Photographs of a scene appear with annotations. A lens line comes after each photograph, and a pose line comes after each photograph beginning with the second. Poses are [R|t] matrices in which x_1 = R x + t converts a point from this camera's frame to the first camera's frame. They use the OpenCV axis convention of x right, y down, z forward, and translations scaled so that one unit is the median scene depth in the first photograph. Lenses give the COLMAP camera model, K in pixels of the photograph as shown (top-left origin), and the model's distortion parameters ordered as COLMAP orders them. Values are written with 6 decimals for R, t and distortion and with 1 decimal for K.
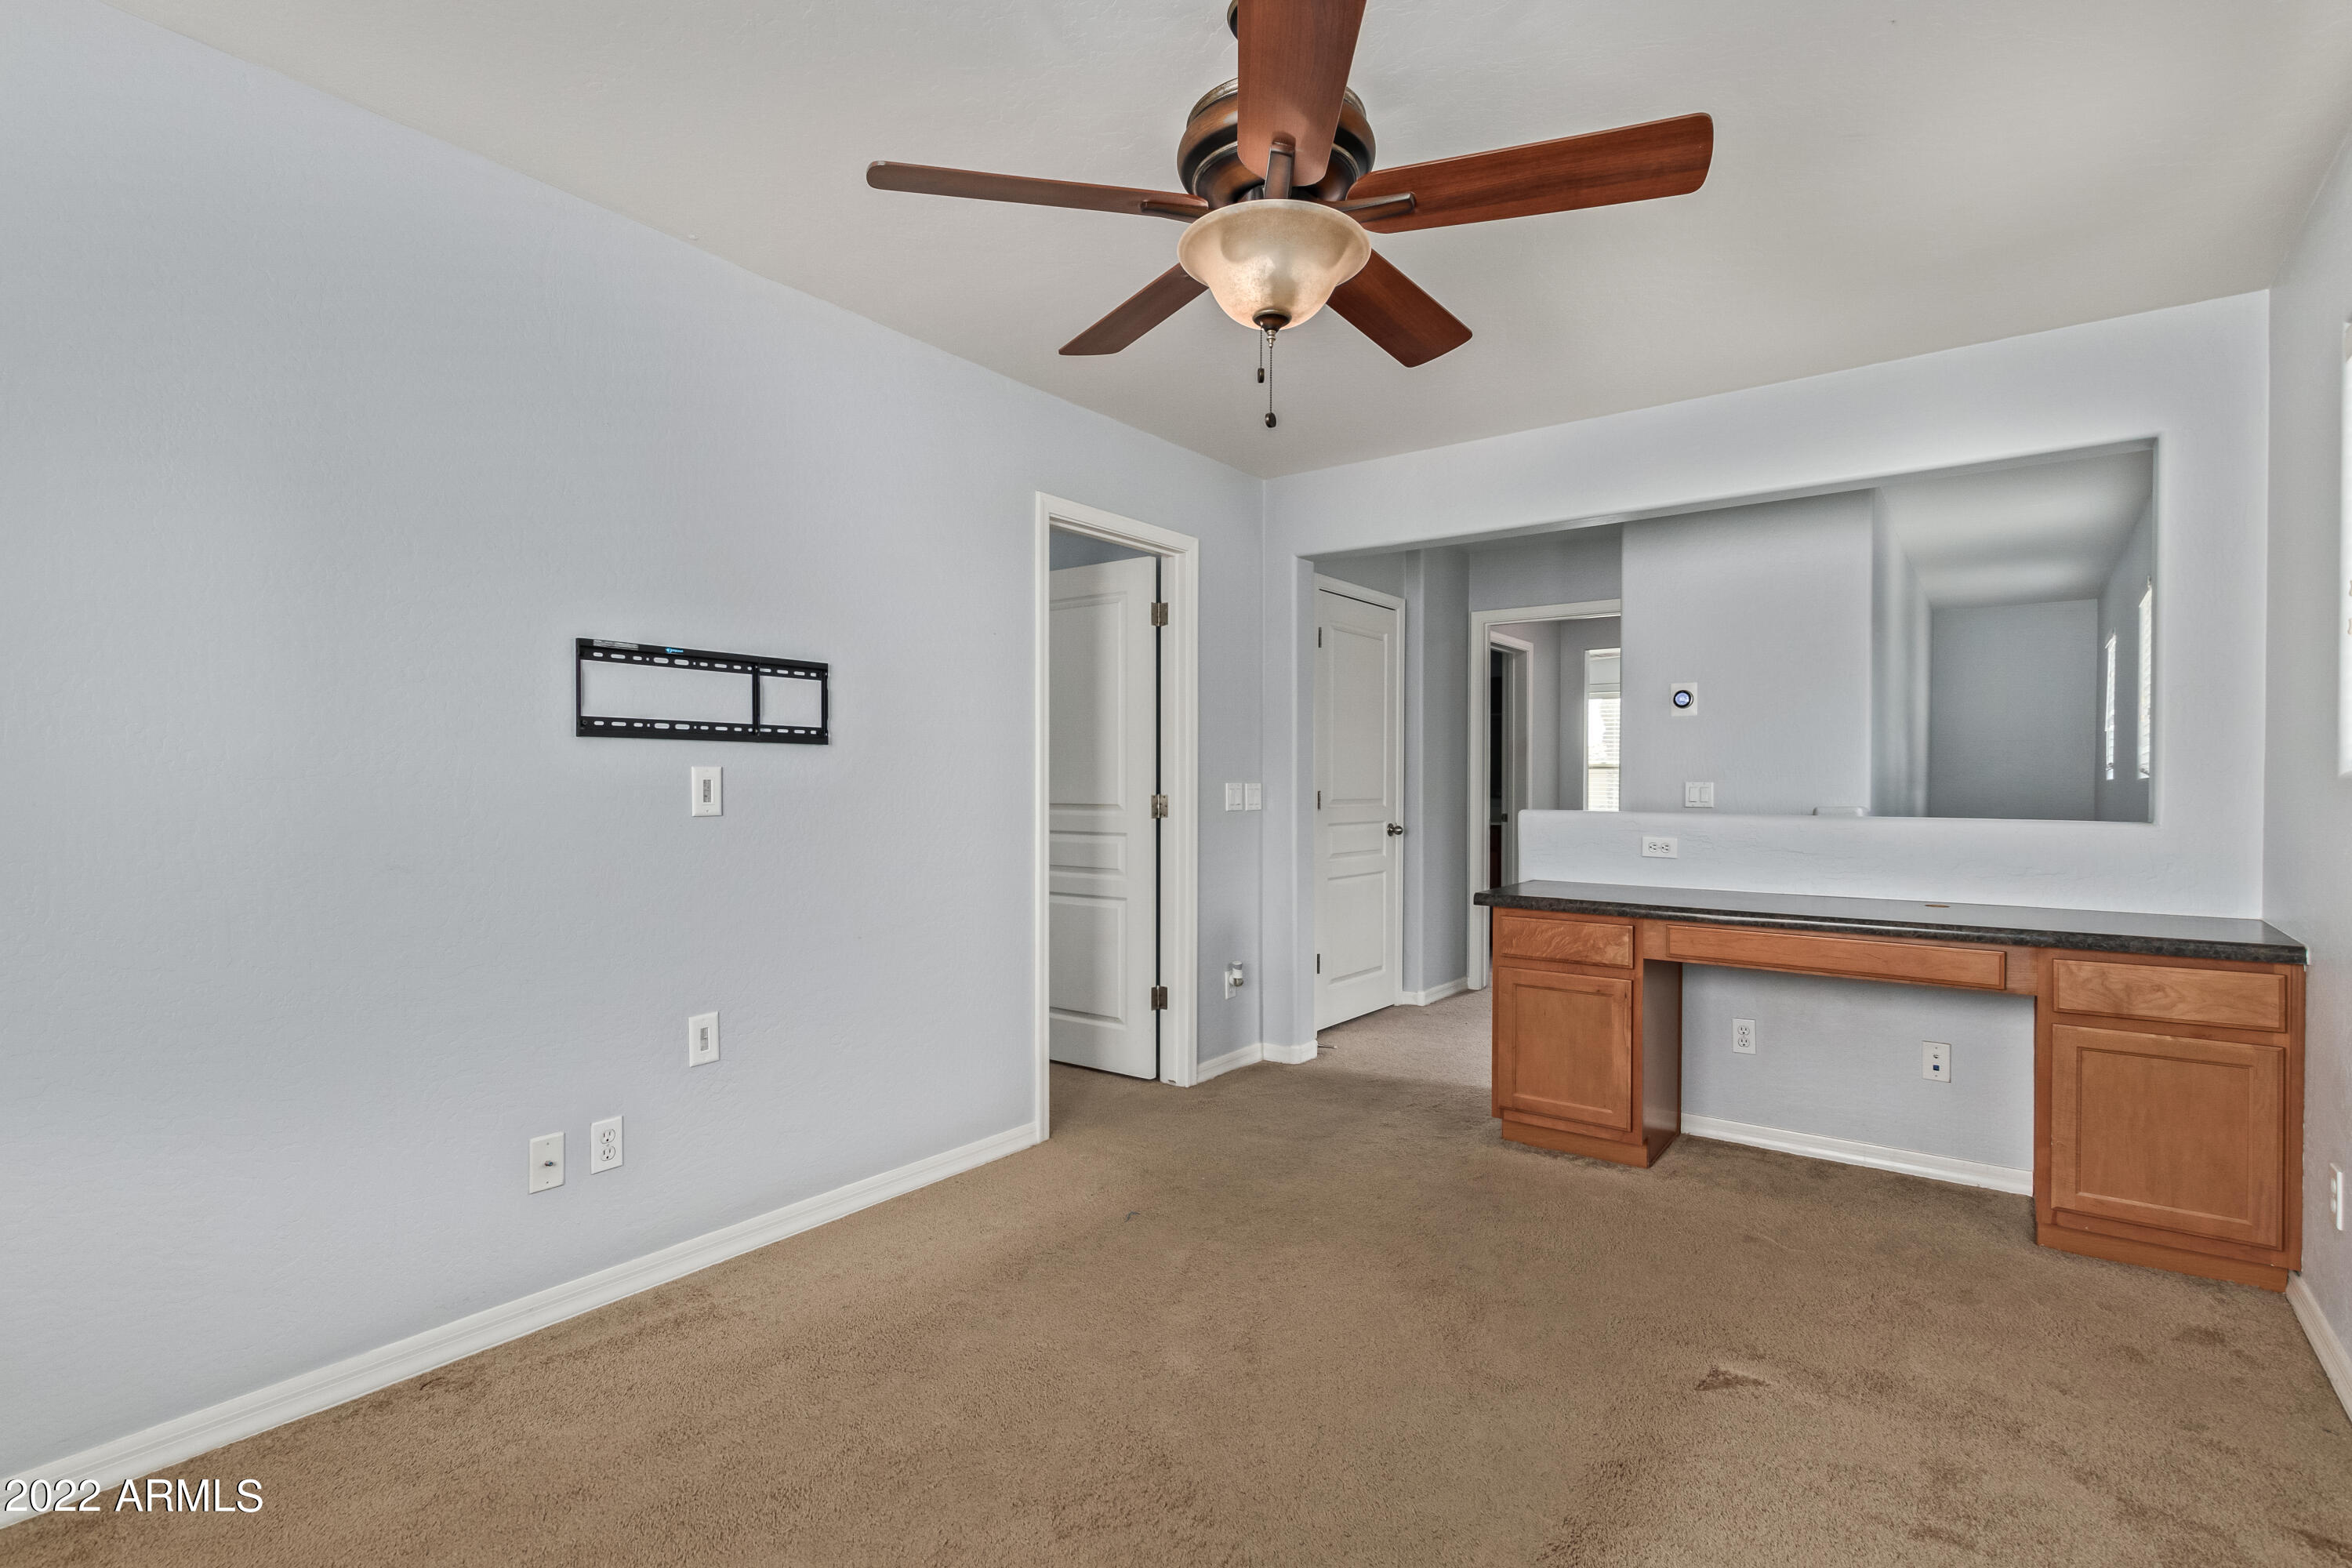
lens RADIAL K [[1080.8, 0, 1176.3], [0, 1080.8, 788.6], [0, 0, 1]] dist [0.005312, -0.000114]
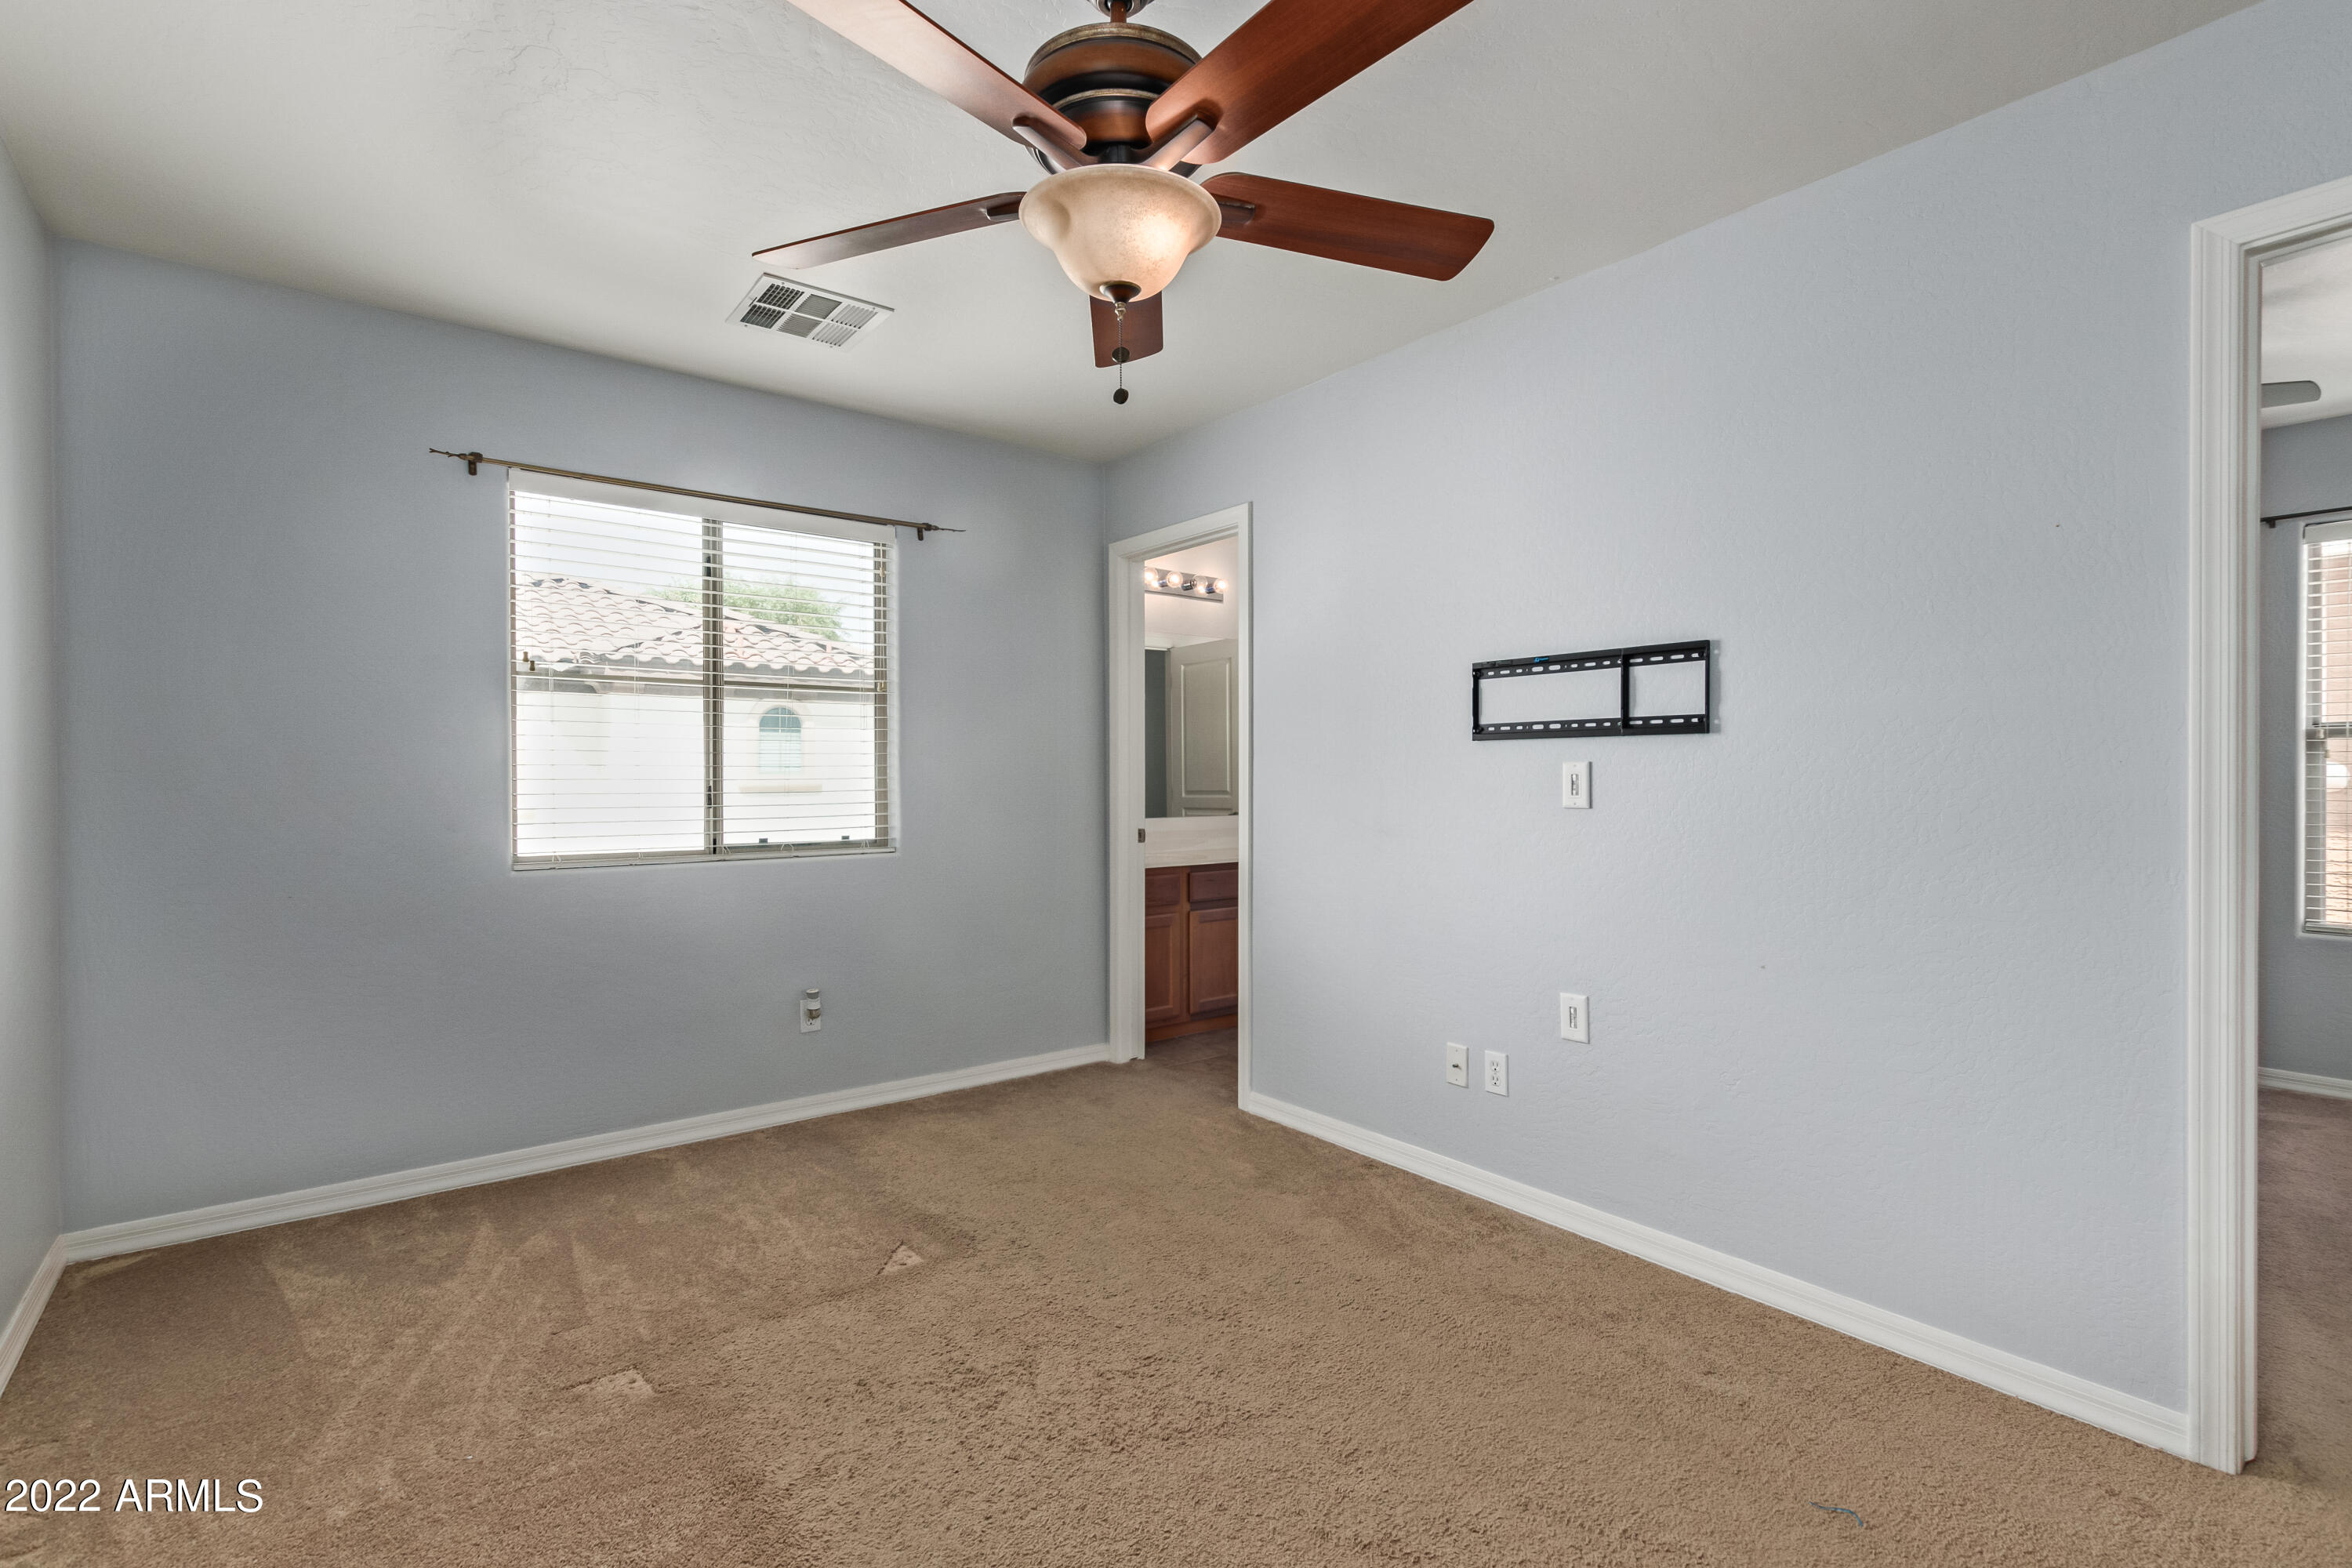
lens RADIAL K [[1080.8, 0, 1174.6], [0, 1080.8, 779.1], [0, 0, 1]] dist [0.005312, -0.000114]
pose [[-0.254114, 0.006062, -0.967155, 0.678976], [-0.000975, 0.999978, 0.006524, -0.009823], [0.967174, 0.002601, -0.254102, 0.871021]]
